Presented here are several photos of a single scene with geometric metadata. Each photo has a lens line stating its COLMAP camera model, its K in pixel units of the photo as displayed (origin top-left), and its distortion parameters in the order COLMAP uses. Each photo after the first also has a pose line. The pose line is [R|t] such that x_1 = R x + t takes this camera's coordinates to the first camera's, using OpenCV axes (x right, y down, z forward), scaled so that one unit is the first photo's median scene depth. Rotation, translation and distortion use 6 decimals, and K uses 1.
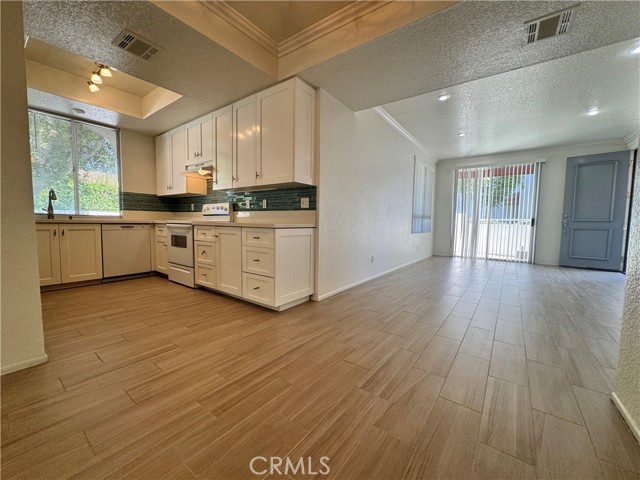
lens RADIAL K [[256.7, 0, 325.0], [0, 256.7, 241.1], [0, 0, 1]] dist [-0.005985, 0.000636]
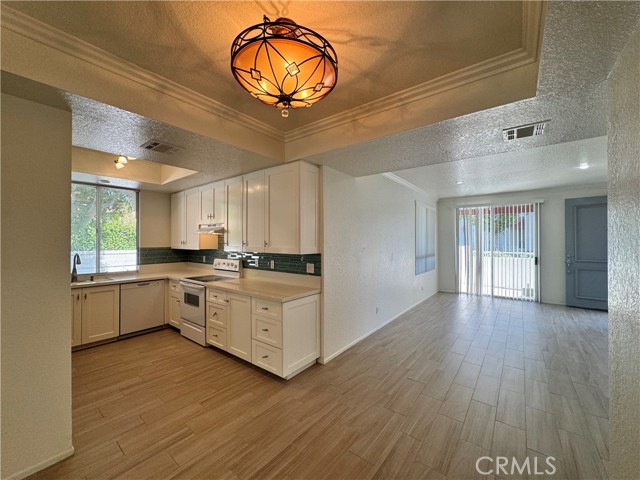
lens RADIAL K [[256.7, 0, 324.9], [0, 256.7, 239.7], [0, 0, 1]] dist [-0.005985, 0.000636]
pose [[0.999522, -0.019196, -0.024224, 0.008714], [0.017262, 0.996829, -0.077678, -0.167986], [0.025639, 0.077223, 0.996684, -0.060175]]
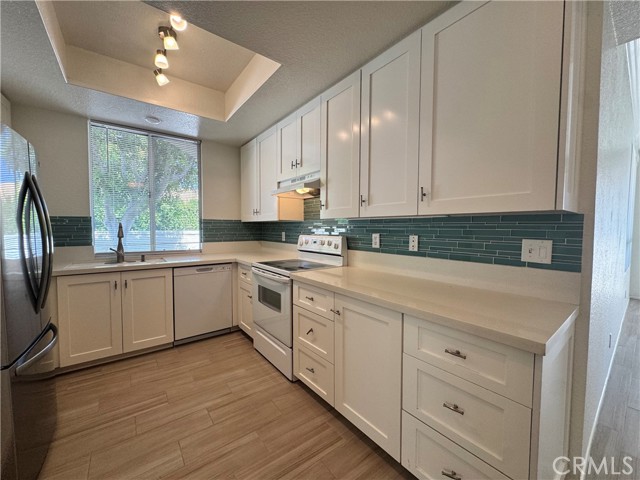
lens RADIAL K [[256.7, 0, 324.1], [0, 256.7, 239.8], [0, 0, 1]] dist [-0.005985, 0.000636]
pose [[0.963282, -0.001855, -0.268485, -0.283251], [-0.006130, 0.999564, -0.028897, -0.140487], [0.268421, 0.029482, 0.962850, 0.441241]]
